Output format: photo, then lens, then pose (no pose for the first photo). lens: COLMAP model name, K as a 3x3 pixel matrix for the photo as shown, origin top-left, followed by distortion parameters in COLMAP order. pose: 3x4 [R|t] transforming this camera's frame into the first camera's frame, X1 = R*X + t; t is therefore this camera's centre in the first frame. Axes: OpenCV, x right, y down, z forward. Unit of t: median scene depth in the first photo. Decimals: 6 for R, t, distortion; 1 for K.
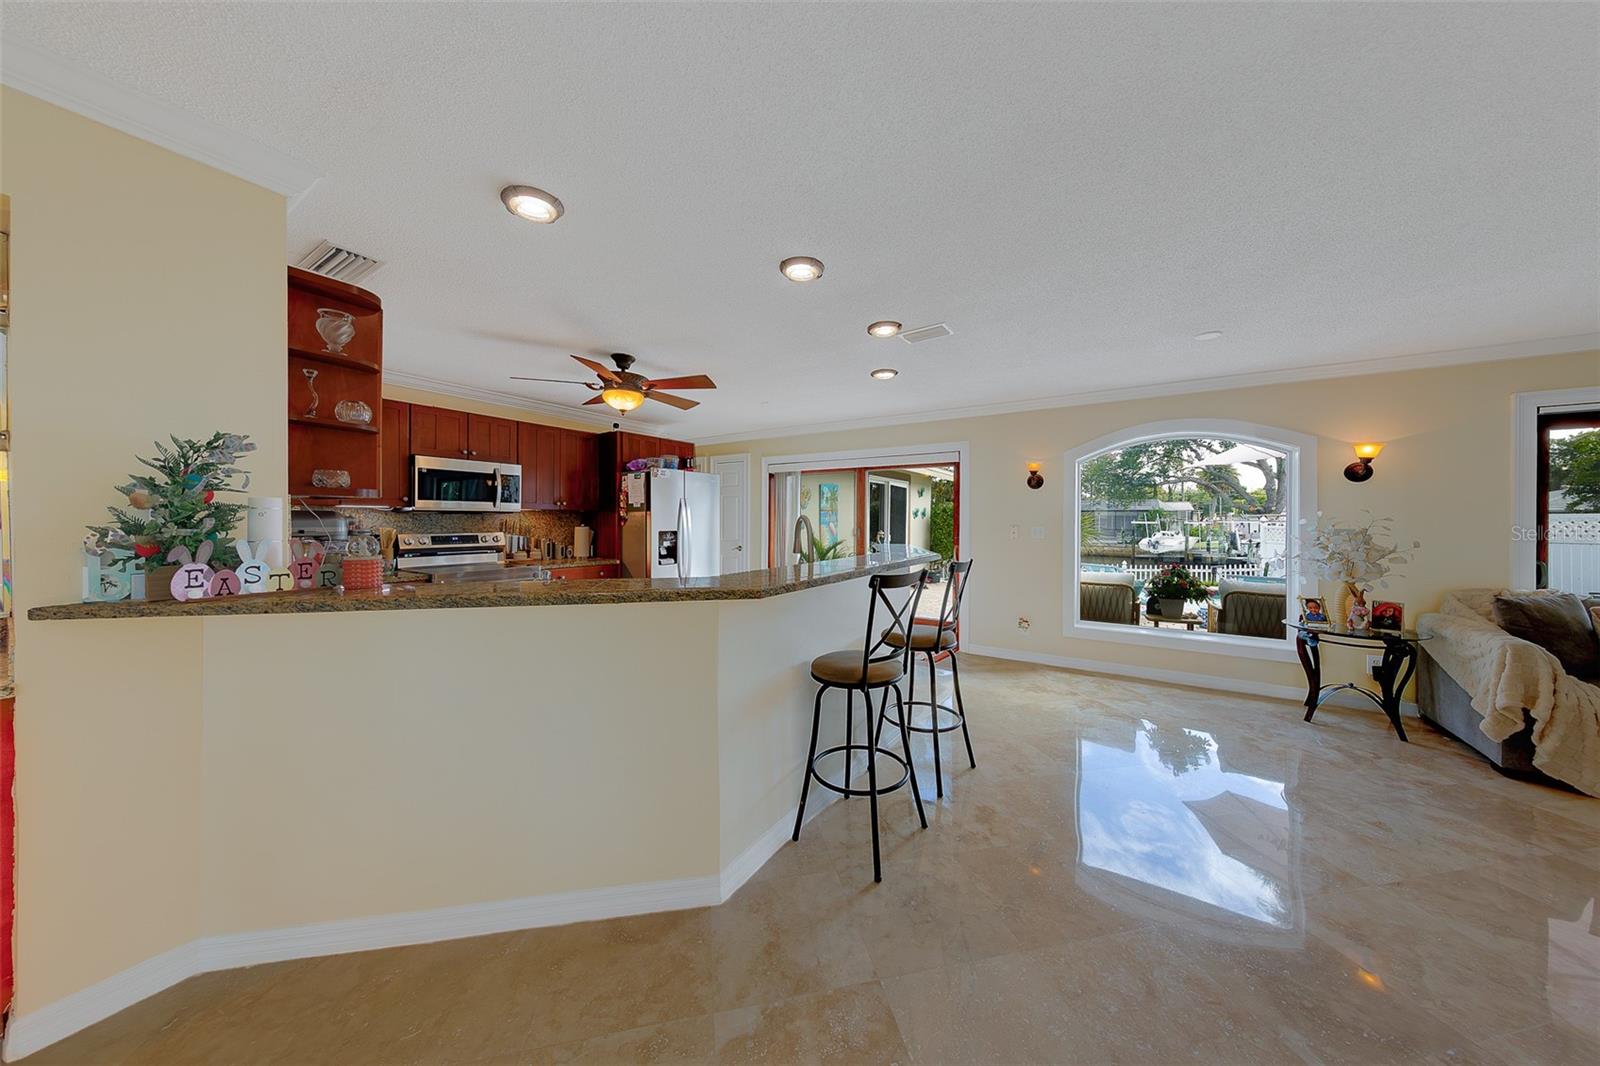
lens RADIAL K [[507.9, 0, 806.4], [0, 507.9, 522.1], [0, 0, 1]] dist [0.005111, -0.000045]
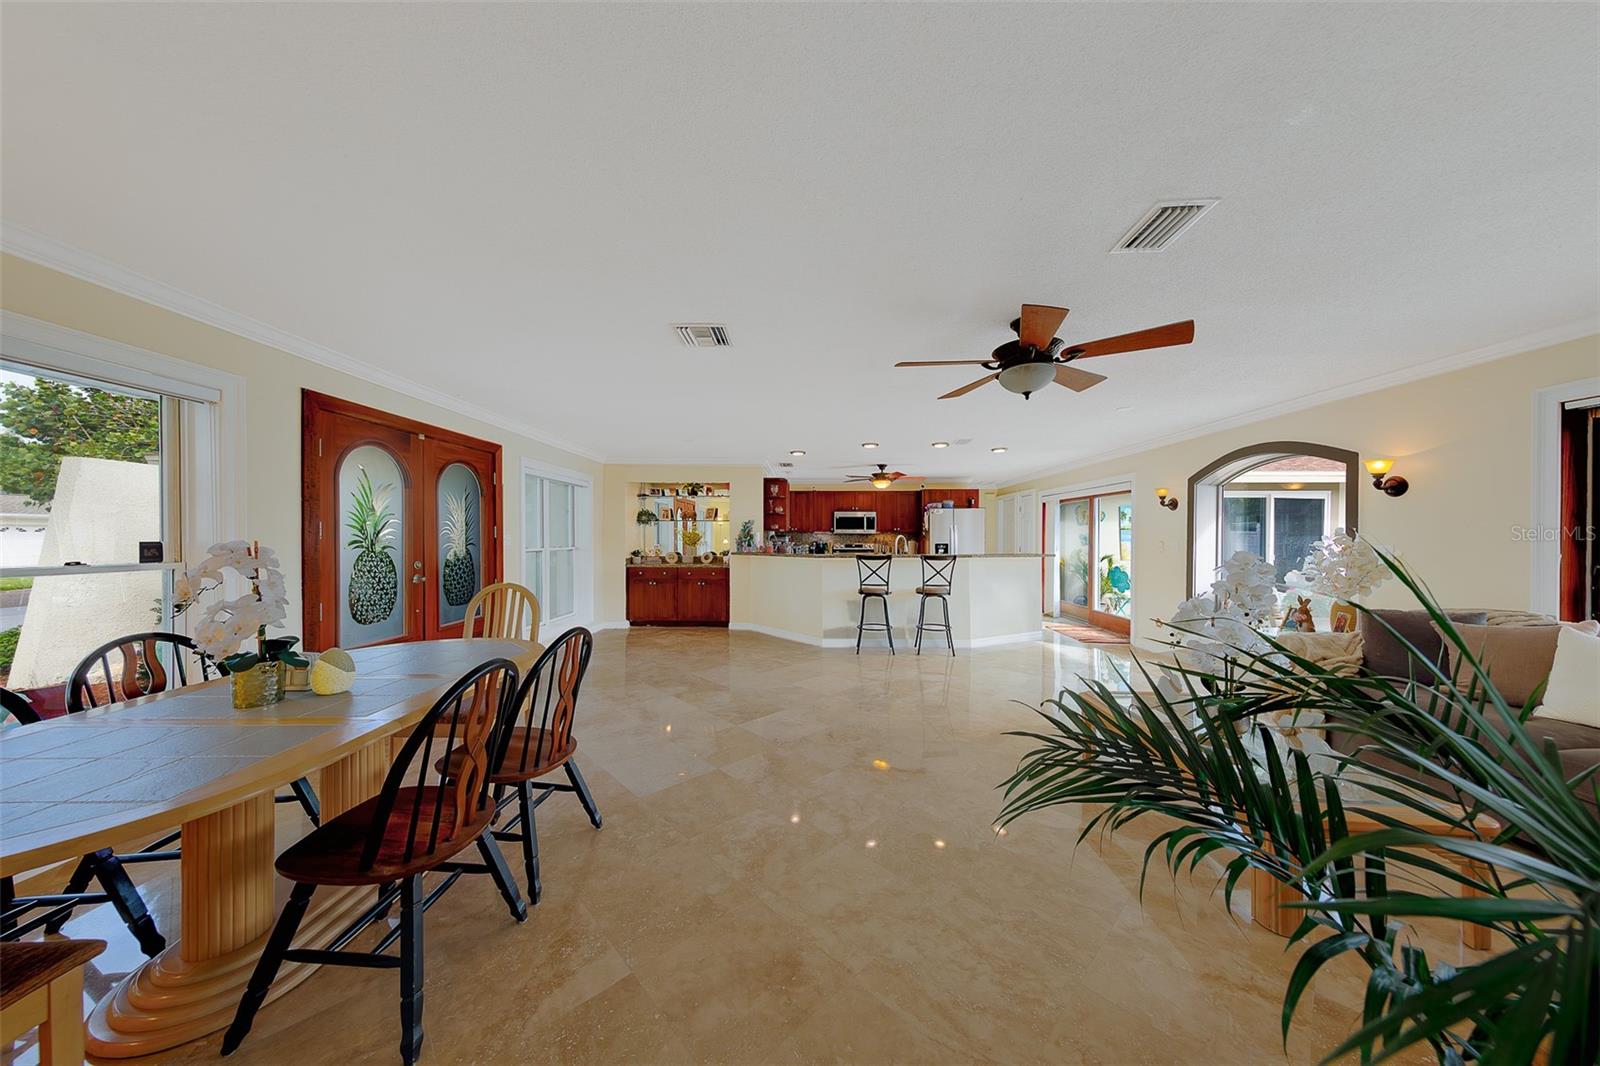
lens RADIAL K [[507.9, 0, 807.3], [0, 507.9, 536.6], [0, 0, 1]] dist [0.005111, -0.000045]
pose [[0.530541, -0.002954, -0.847654, 1.197729], [-0.004038, 0.999974, -0.006012, 0.006831], [0.847650, 0.006613, 0.530515, -0.416346]]
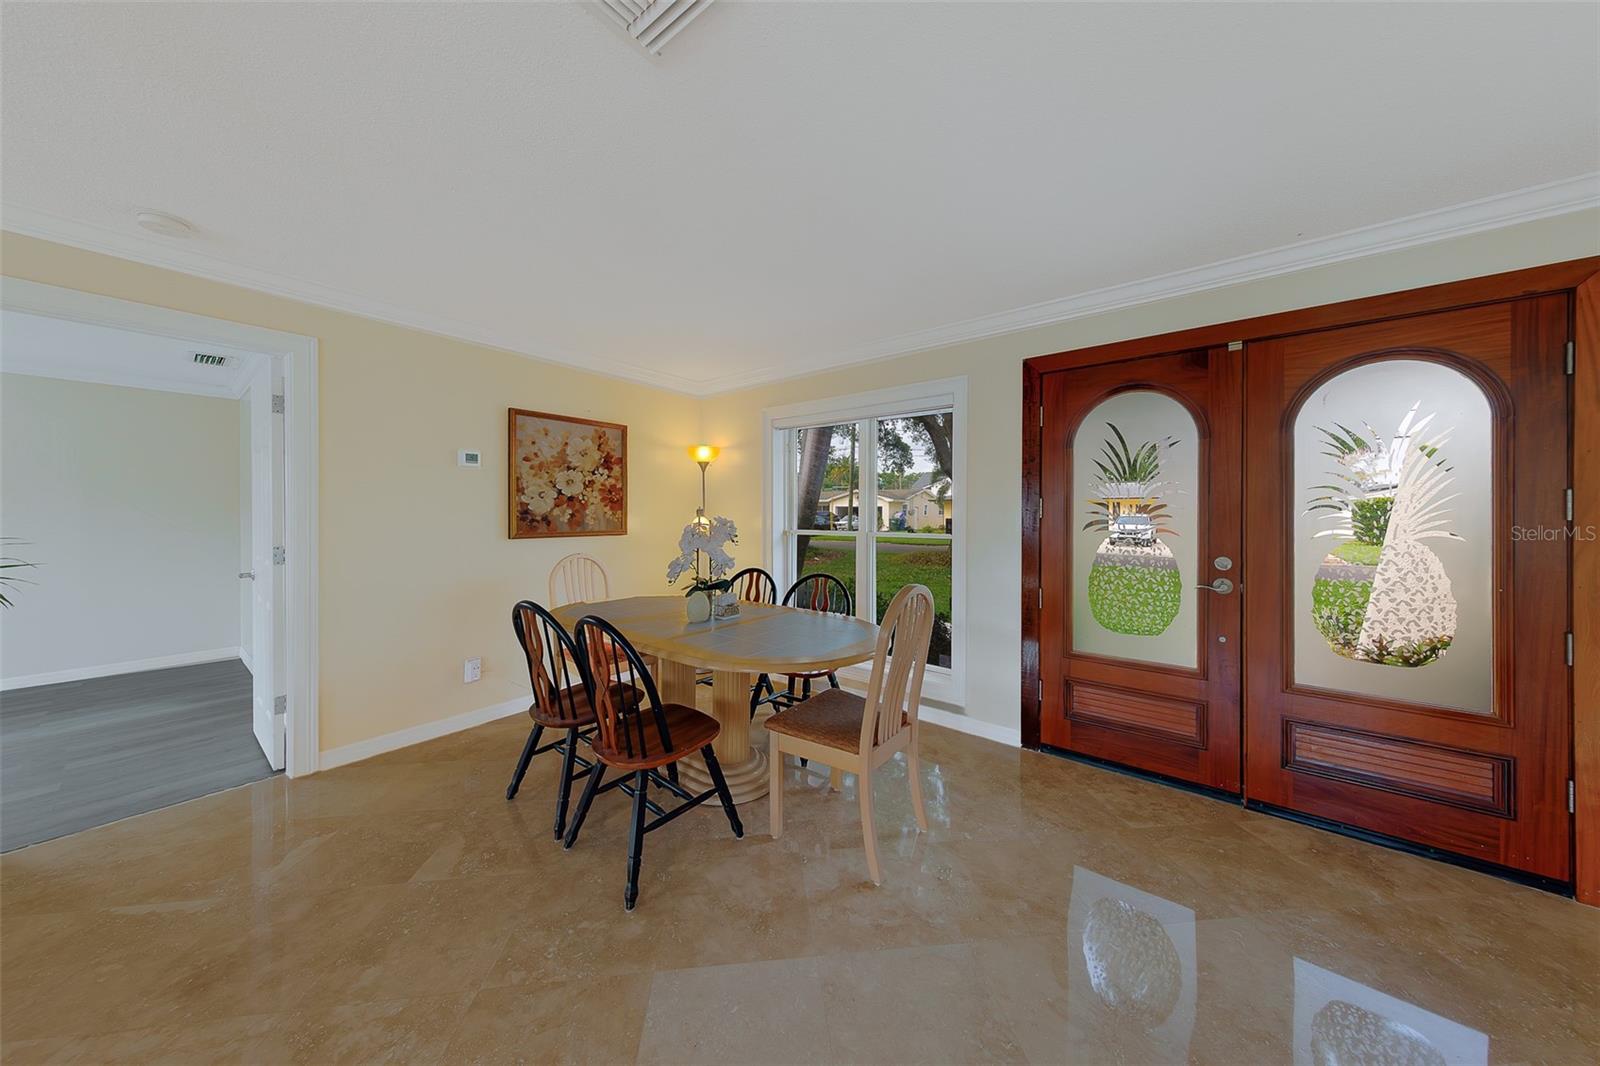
lens RADIAL K [[507.9, 0, 808.6], [0, 507.9, 513.7], [0, 0, 1]] dist [0.005111, -0.000045]
pose [[-0.995475, -0.007206, 0.094753, 0.400788], [-0.006663, 0.999960, 0.006041, 0.001277], [-0.094793, 0.005383, -0.995482, 0.088803]]
